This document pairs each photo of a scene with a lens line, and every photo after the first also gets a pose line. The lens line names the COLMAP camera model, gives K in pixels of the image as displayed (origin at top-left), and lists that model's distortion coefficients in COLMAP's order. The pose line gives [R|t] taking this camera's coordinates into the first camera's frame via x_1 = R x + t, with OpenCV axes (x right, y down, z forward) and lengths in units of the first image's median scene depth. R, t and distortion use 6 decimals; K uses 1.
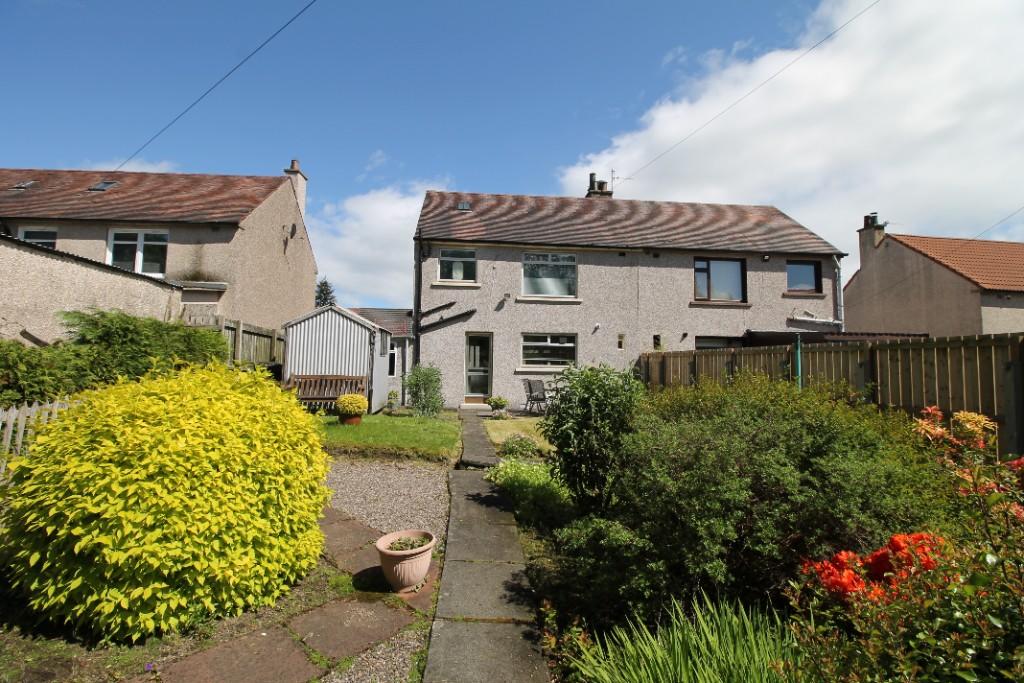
lens RADIAL K [[471.3, 0, 516.1], [0, 471.3, 341.2], [0, 0, 1]] dist [-0.021008, -0.000300]
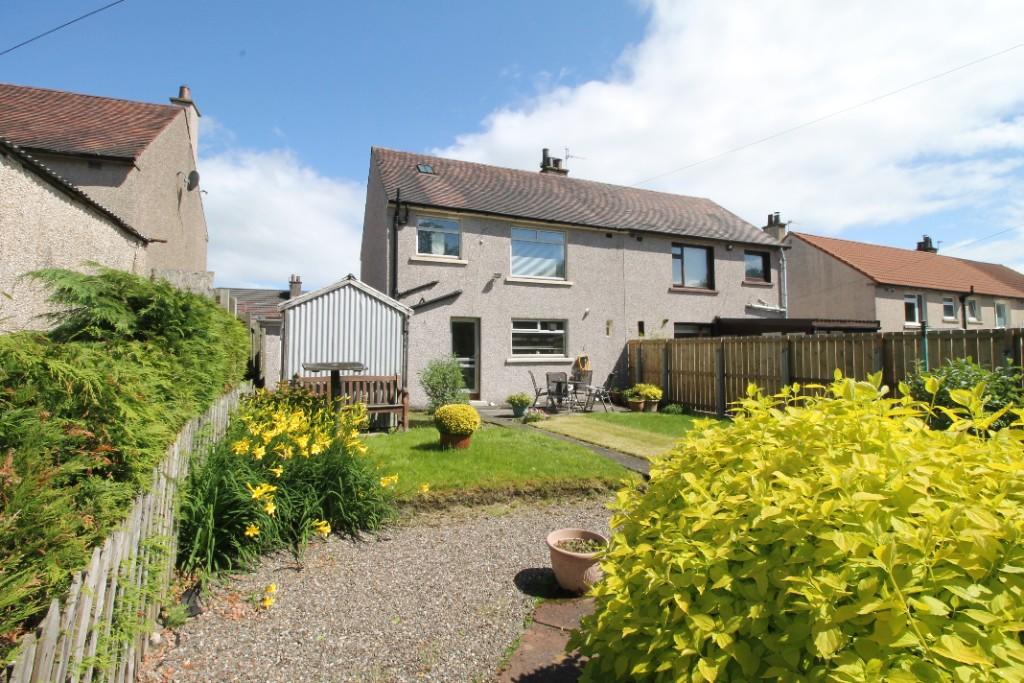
lens RADIAL K [[471.3, 0, 510.0], [0, 471.3, 338.1], [0, 0, 1]] dist [-0.021008, -0.000300]
pose [[0.954144, -0.008650, 0.299222, -0.248377], [0.001438, 0.999703, 0.024313, -0.002346], [-0.299343, -0.022767, 0.953874, 0.155137]]
